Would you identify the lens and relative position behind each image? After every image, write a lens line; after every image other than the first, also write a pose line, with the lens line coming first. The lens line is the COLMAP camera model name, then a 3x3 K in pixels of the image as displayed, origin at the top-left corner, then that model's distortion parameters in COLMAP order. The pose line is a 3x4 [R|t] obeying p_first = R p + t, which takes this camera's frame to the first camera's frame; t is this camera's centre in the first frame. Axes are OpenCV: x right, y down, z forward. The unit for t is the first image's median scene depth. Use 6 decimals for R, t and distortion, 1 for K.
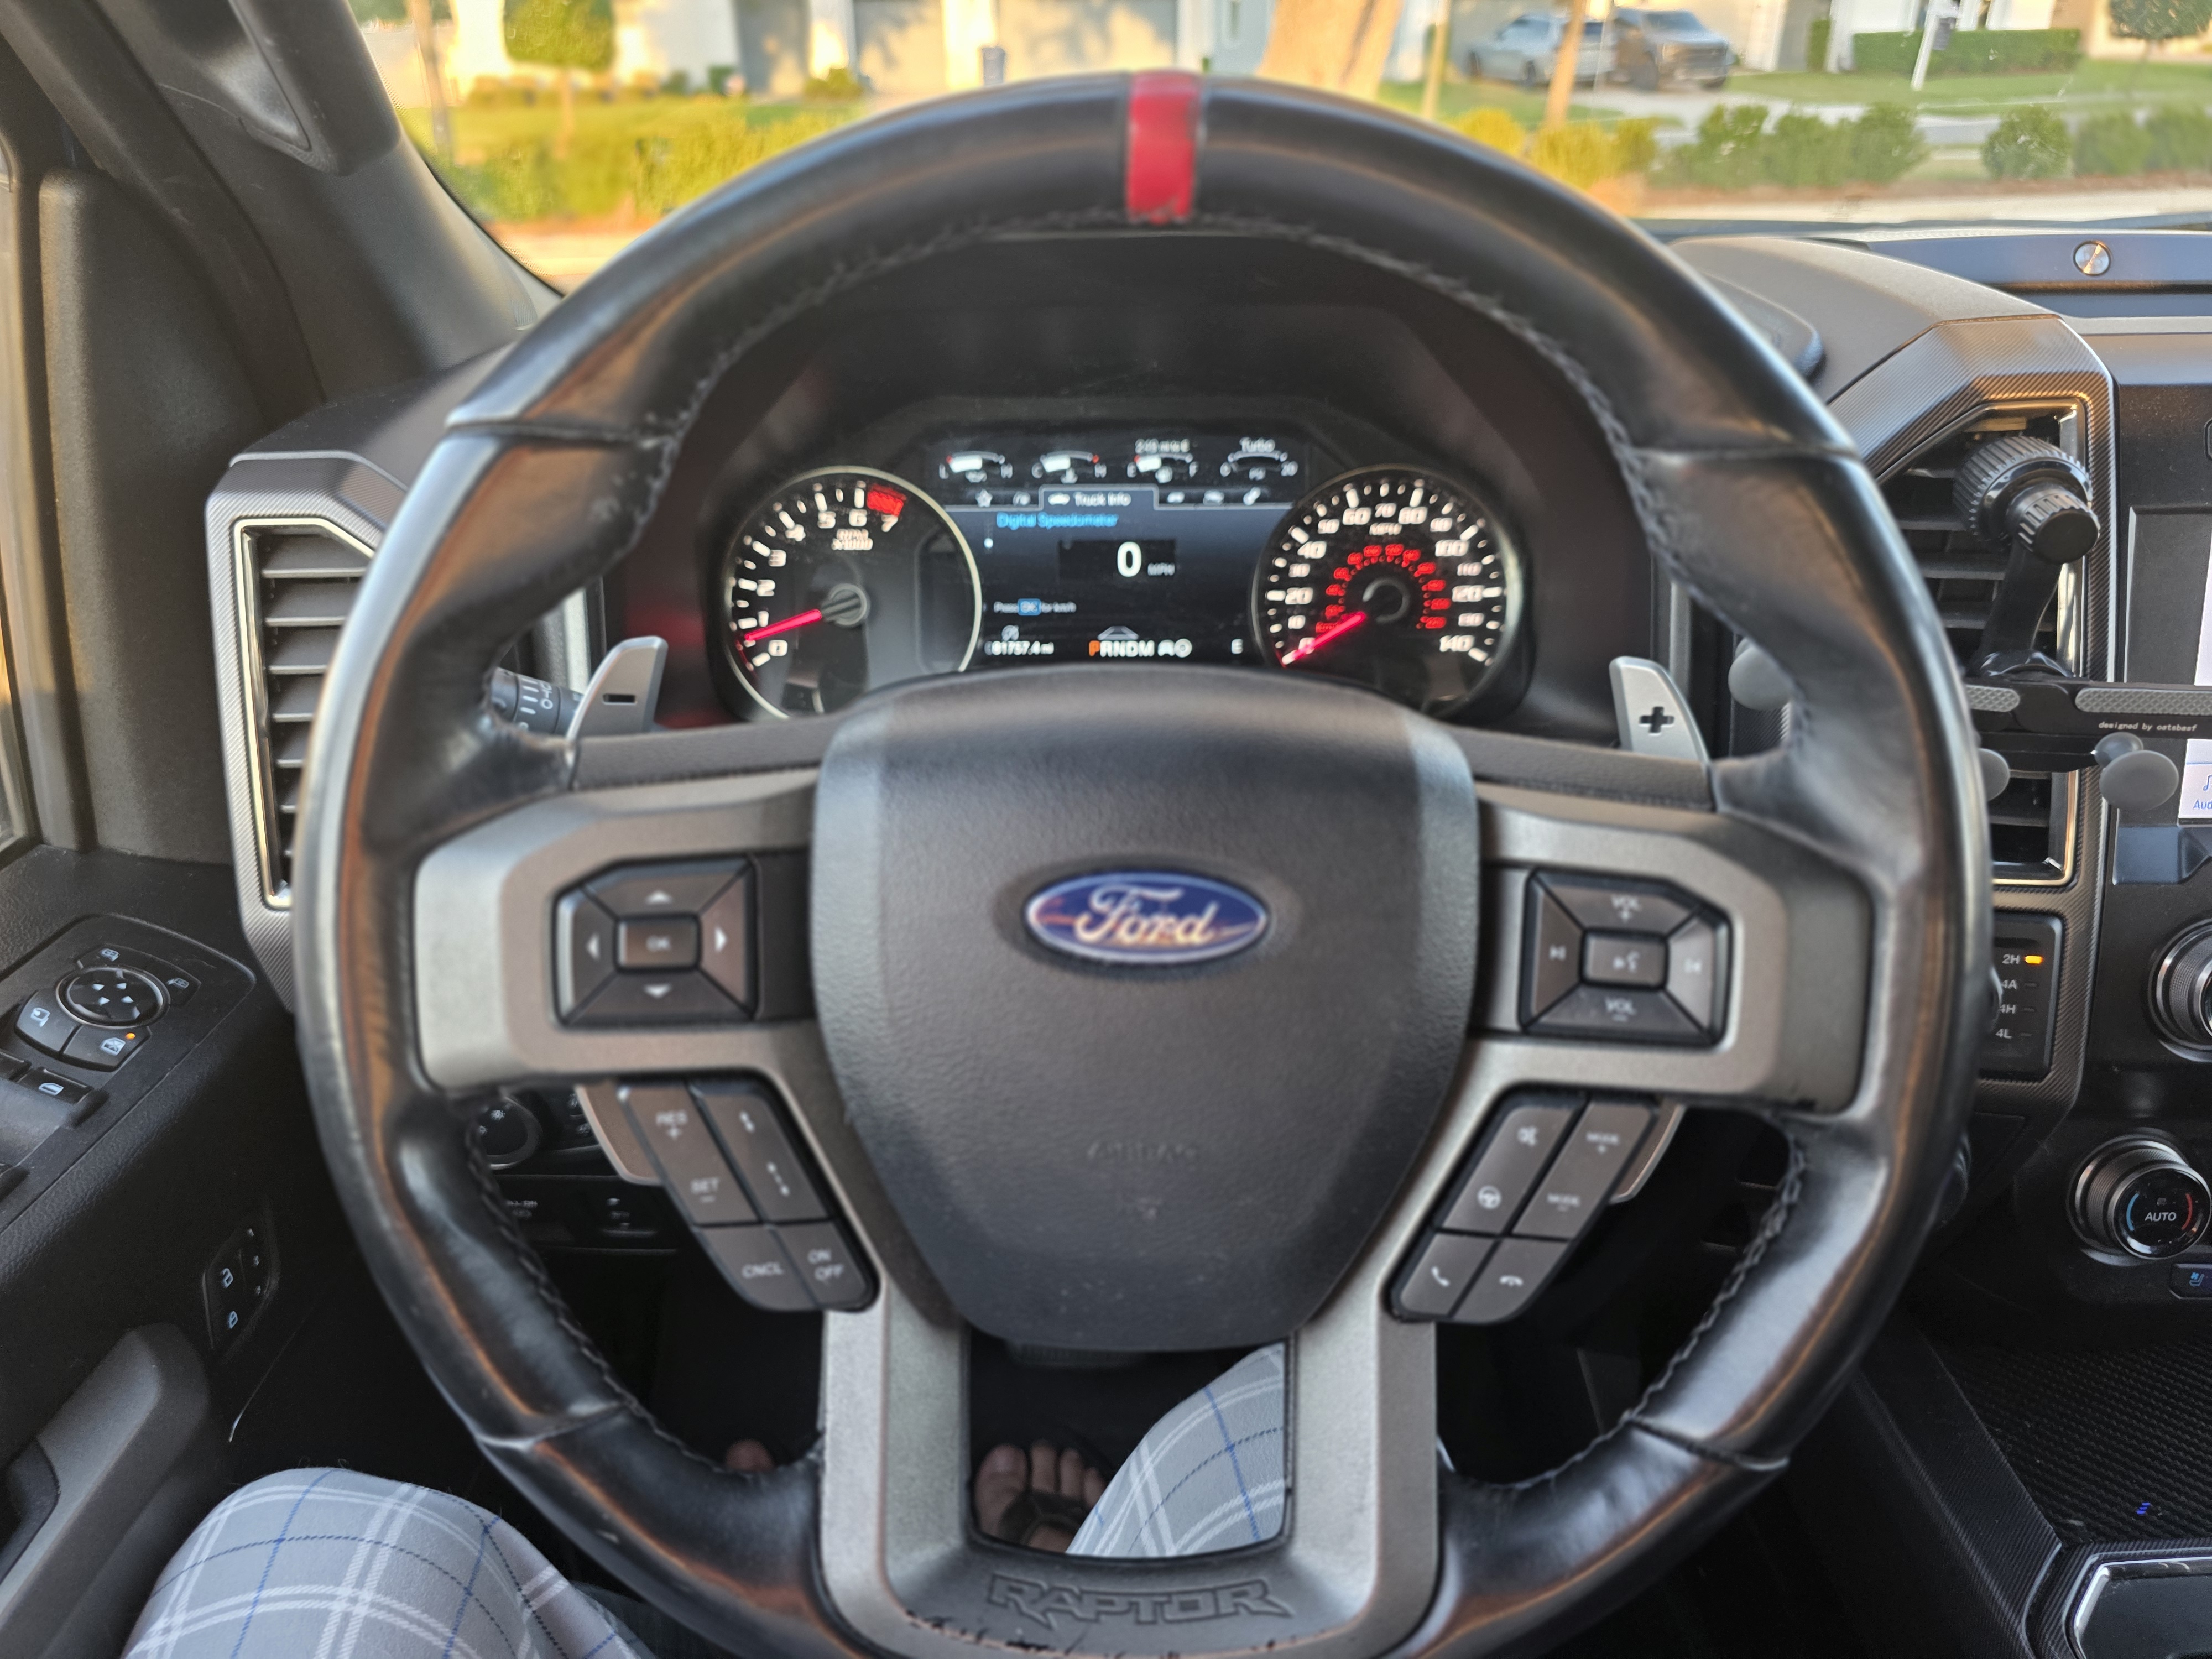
lens RADIAL K [[1501.5, 0, 1098.1], [0, 1501.5, 824.1], [0, 0, 1]] dist [0.023021, -0.014008]
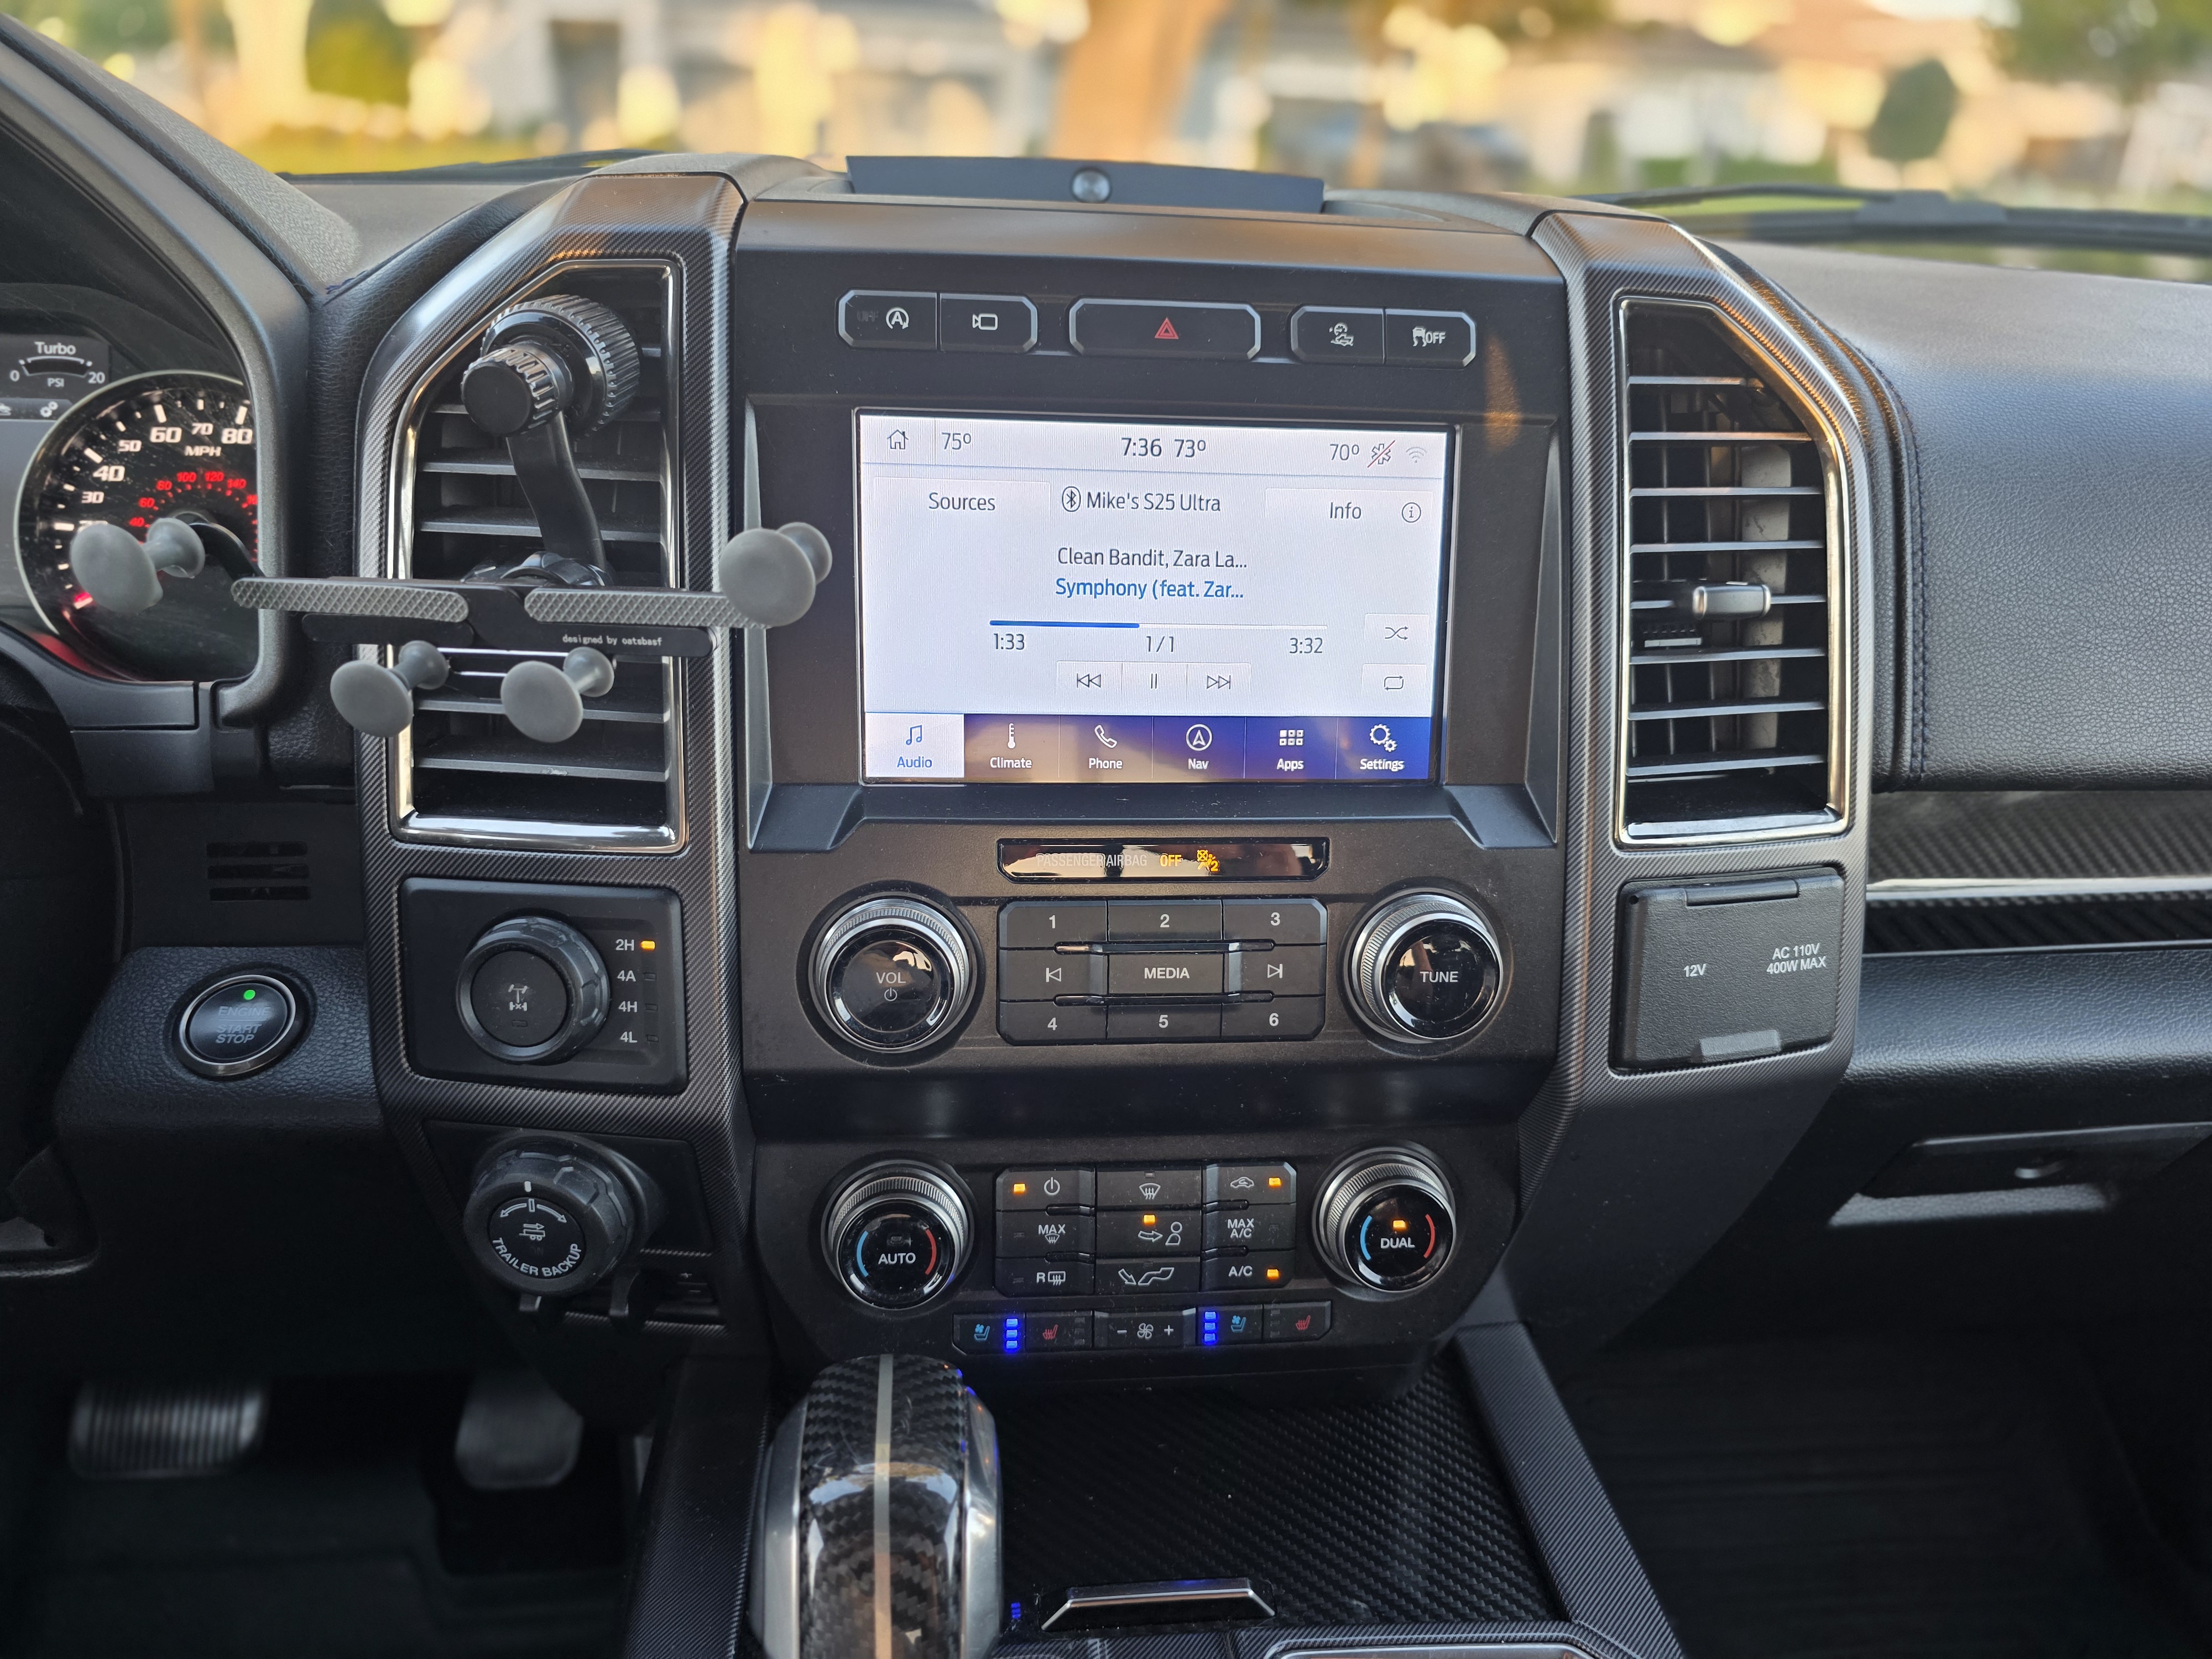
lens RADIAL K [[1501.5, 0, 1098.1], [0, 1501.5, 824.1], [0, 0, 1]] dist [0.023021, -0.014008]
pose [[0.993709, 0.002463, 0.111963, 0.587692], [0.002361, 0.999075, -0.042931, 0.045963], [-0.111965, 0.042926, 0.992785, 0.127489]]
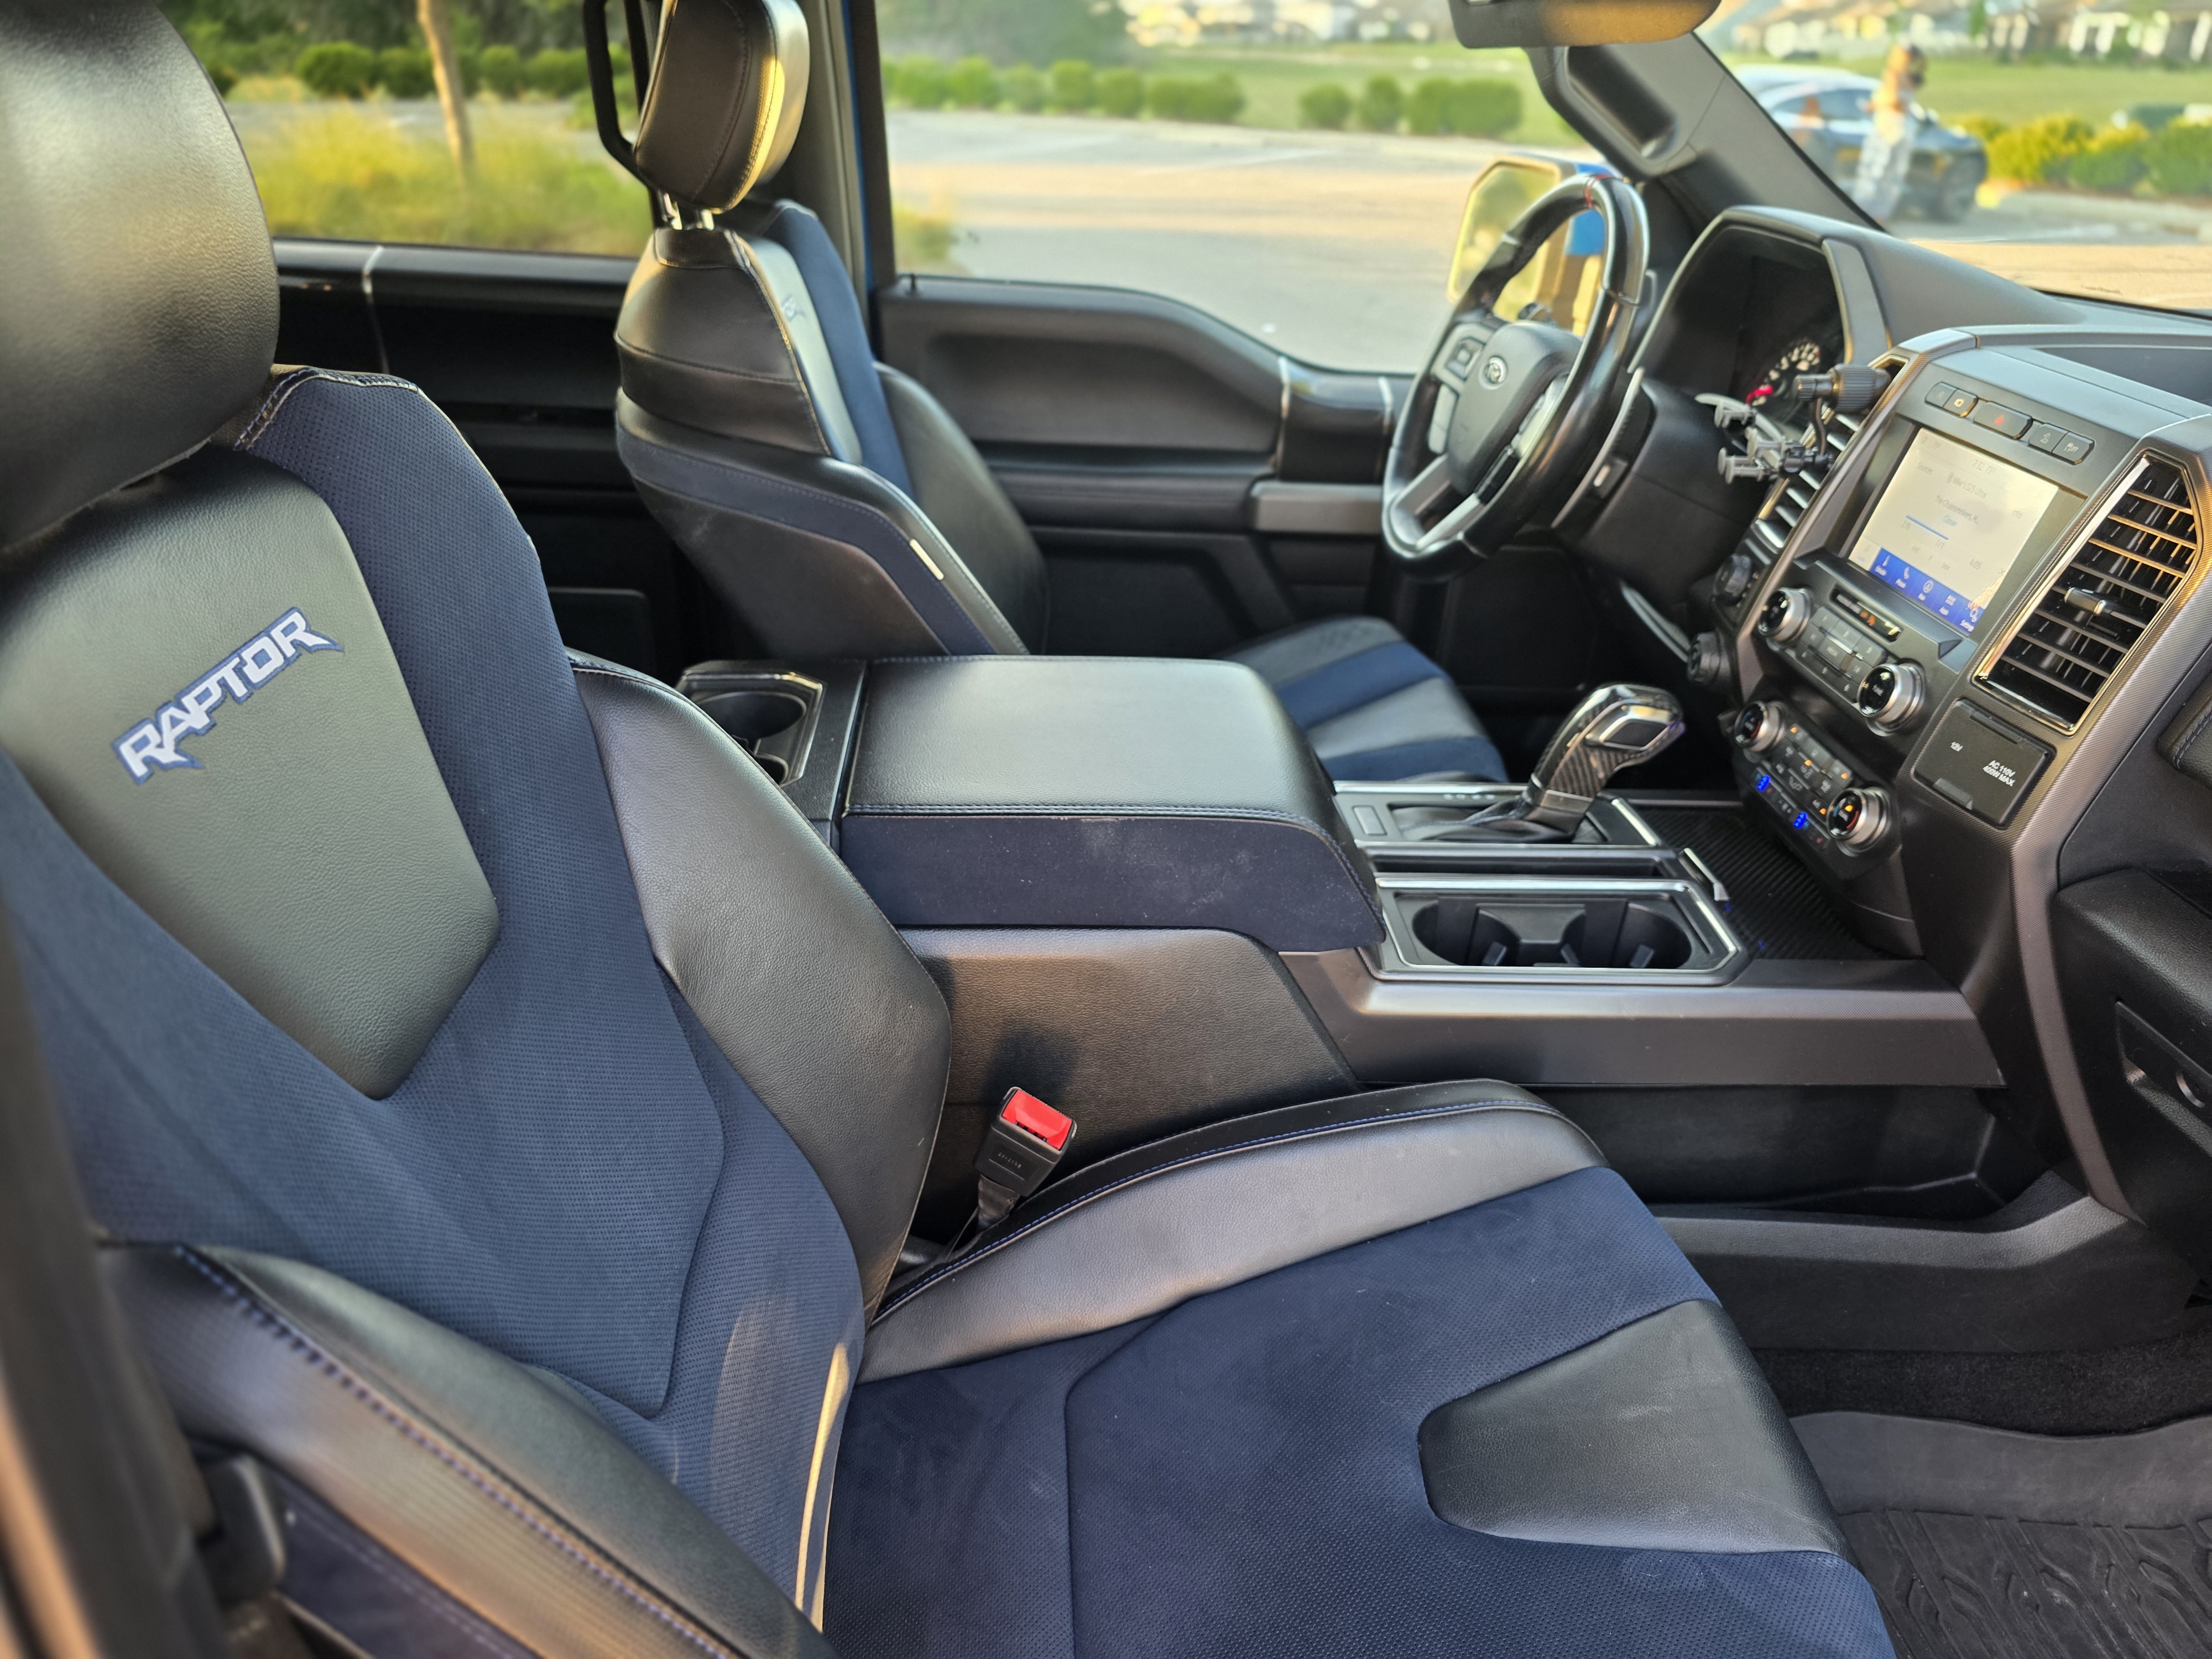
lens RADIAL K [[1501.5, 0, 1098.1], [0, 1501.5, 824.1], [0, 0, 1]] dist [0.023021, -0.014008]
pose [[0.048745, 0.470973, -0.880800, 2.193897], [-0.459430, 0.793593, 0.398917, -0.057198], [0.886875, 0.385221, 0.255063, -0.295571]]
